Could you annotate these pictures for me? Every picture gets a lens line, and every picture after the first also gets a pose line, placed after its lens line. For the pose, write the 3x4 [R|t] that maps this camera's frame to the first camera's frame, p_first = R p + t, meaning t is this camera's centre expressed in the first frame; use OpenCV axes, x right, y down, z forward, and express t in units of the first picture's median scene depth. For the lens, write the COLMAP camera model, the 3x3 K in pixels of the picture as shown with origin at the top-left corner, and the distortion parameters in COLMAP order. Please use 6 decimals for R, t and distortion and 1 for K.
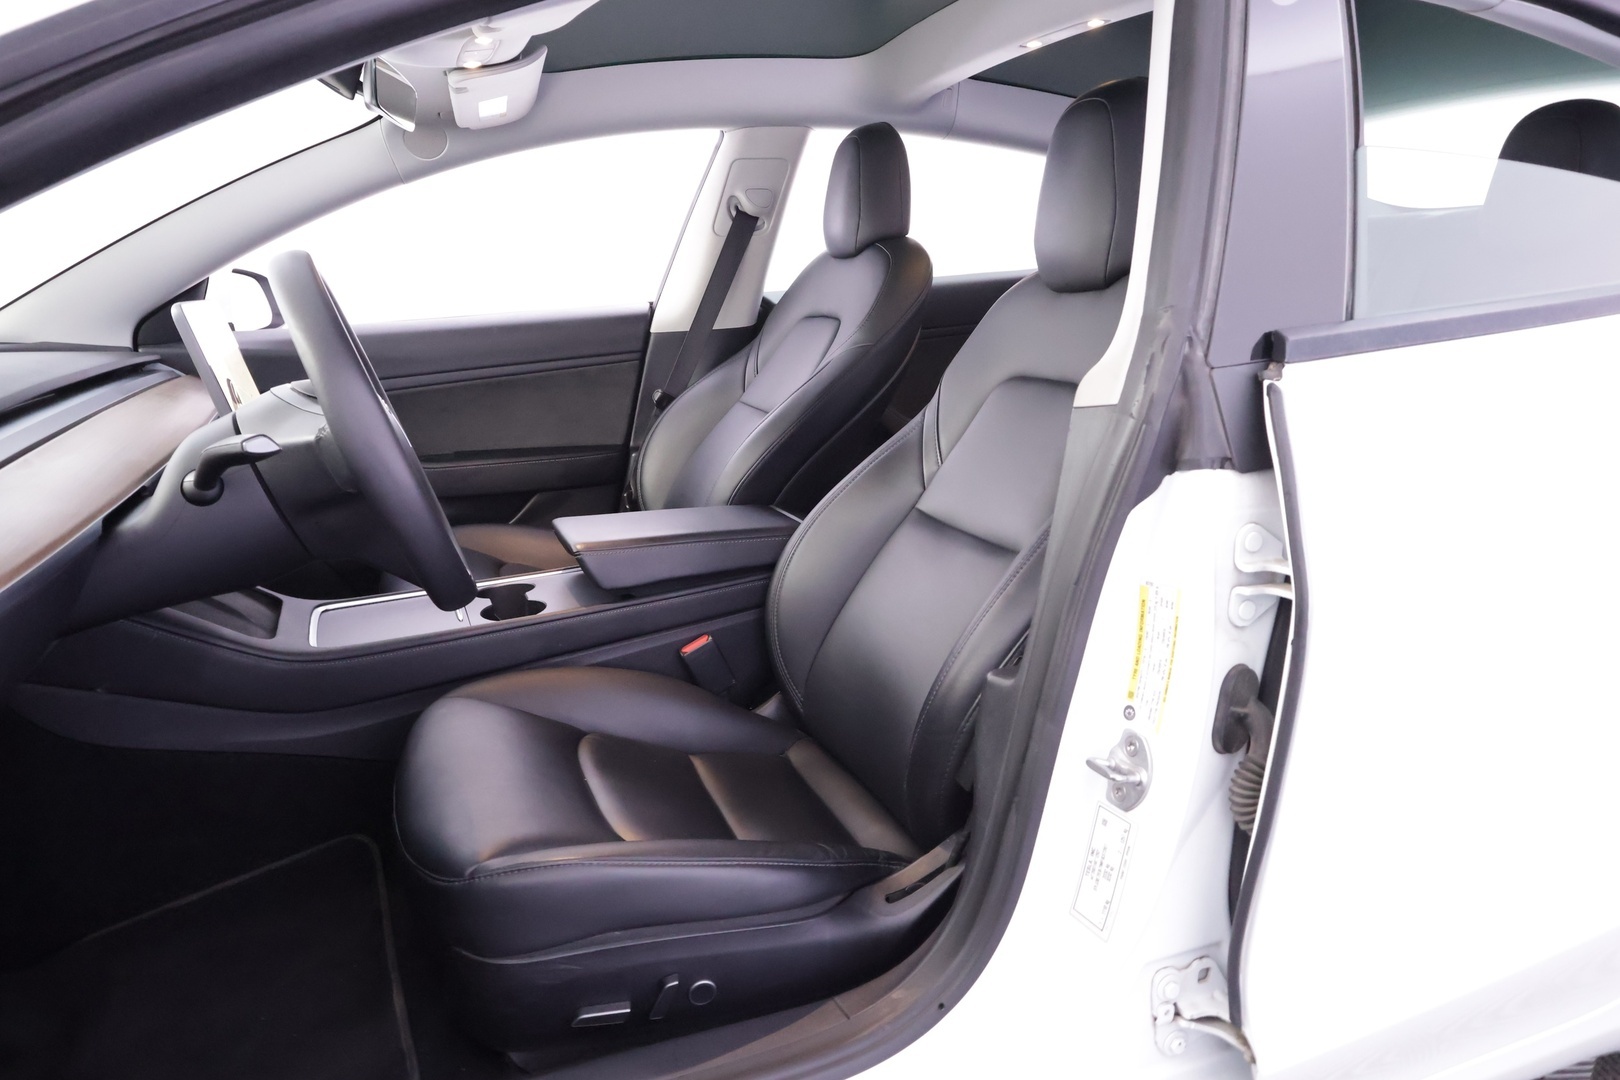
lens RADIAL K [[1144.9, 0, 810.0], [0, 1144.9, 540.0], [0, 0, 1]] dist [0.043607, 0.000002]
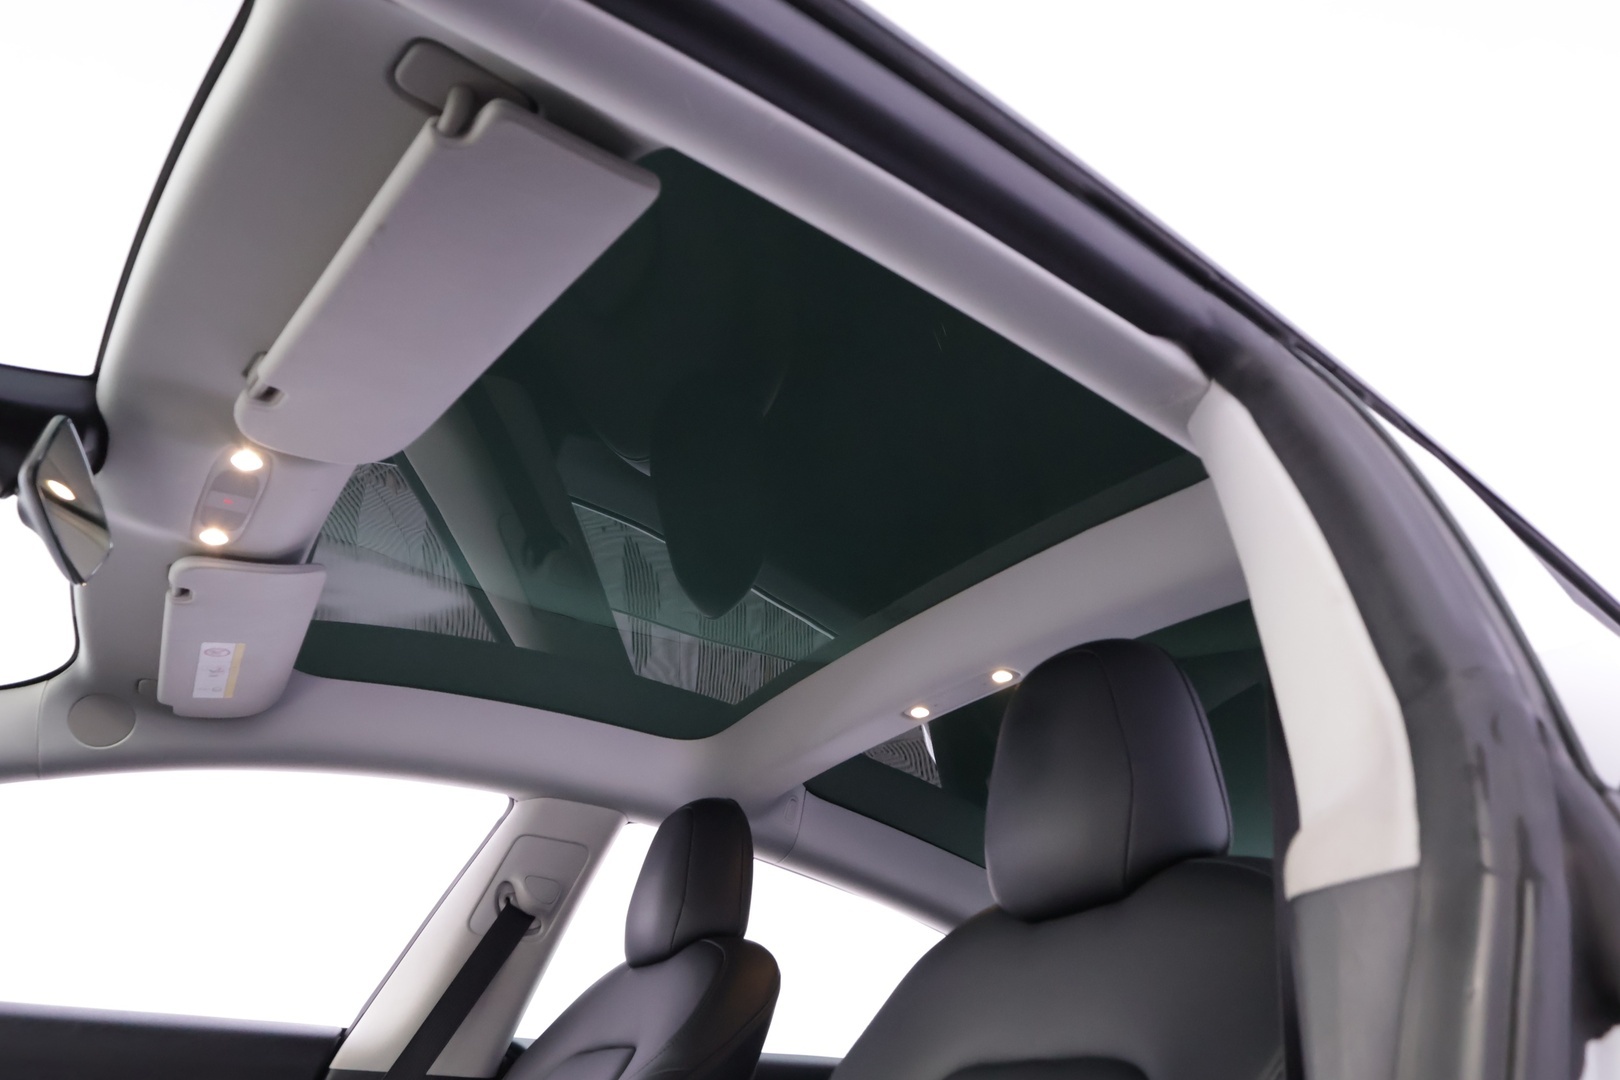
lens RADIAL K [[1144.9, 0, 810.0], [0, 1144.9, 540.0], [0, 0, 1]] dist [0.043607, 0.000002]
pose [[0.973128, 0.186958, 0.134420, -0.017612], [-0.044284, 0.724816, -0.687518, 0.046640], [-0.225967, 0.663090, 0.713618, 0.273367]]
